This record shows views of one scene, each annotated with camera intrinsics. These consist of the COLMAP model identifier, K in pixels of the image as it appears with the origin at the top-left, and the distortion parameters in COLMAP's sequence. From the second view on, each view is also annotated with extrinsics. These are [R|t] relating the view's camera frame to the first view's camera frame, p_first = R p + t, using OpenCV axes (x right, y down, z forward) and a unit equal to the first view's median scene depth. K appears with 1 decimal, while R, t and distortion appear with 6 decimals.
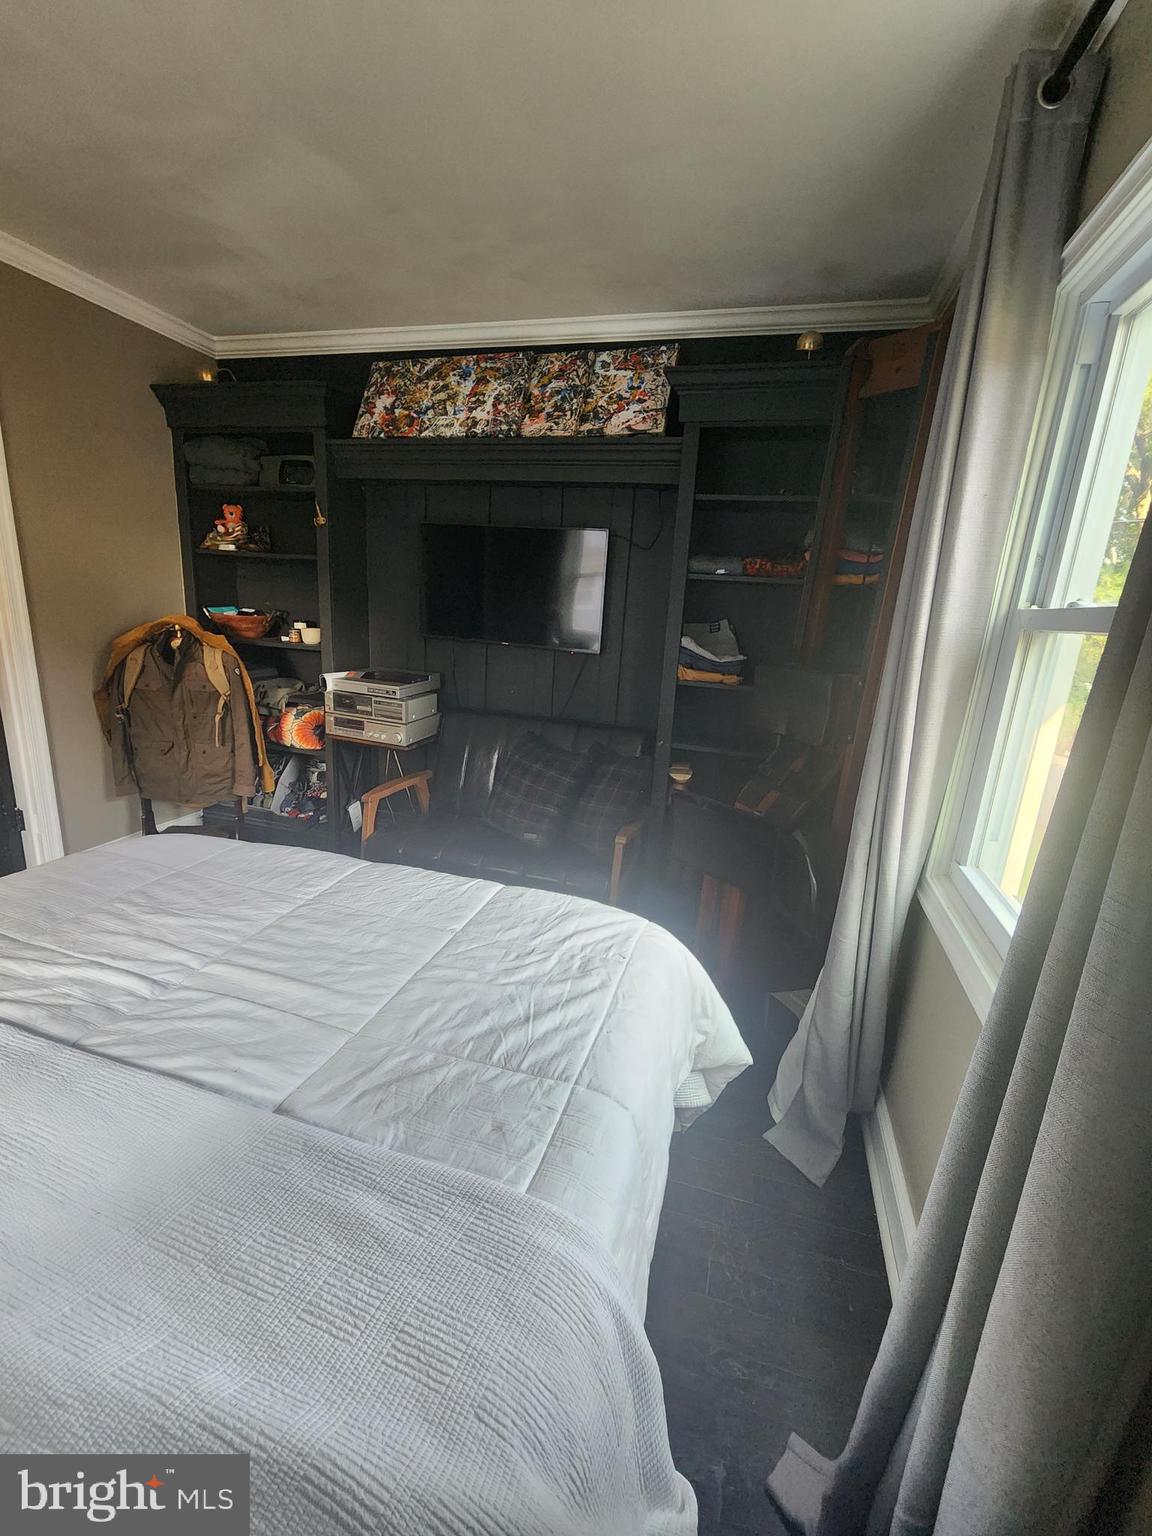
lens RADIAL K [[633.8, 0, 574.4], [0, 633.8, 762.4], [0, 0, 1]] dist [0.002081, -0.001288]
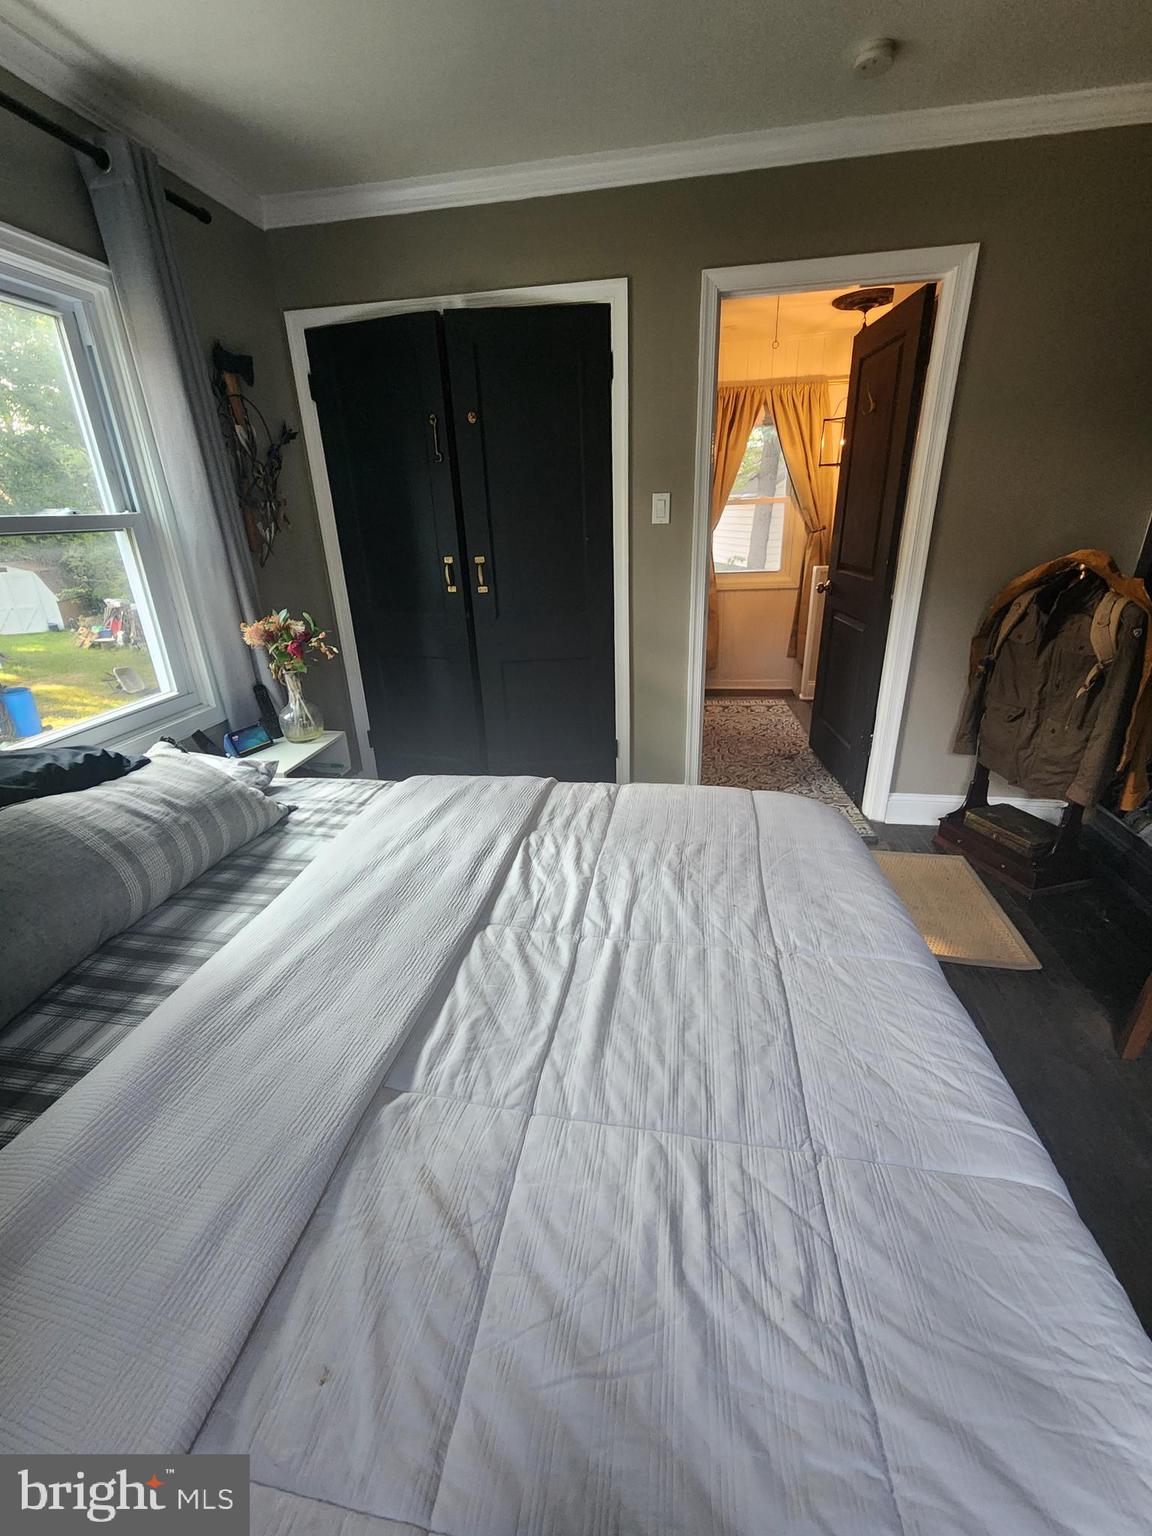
lens RADIAL K [[633.8, 0, 574.3], [0, 633.8, 762.6], [0, 0, 1]] dist [0.002081, -0.001288]
pose [[0.118536, 0.307763, -0.944050, 0.103750], [-0.210615, 0.936913, 0.278991, -0.083025], [0.970356, 0.165760, 0.175877, 0.340199]]
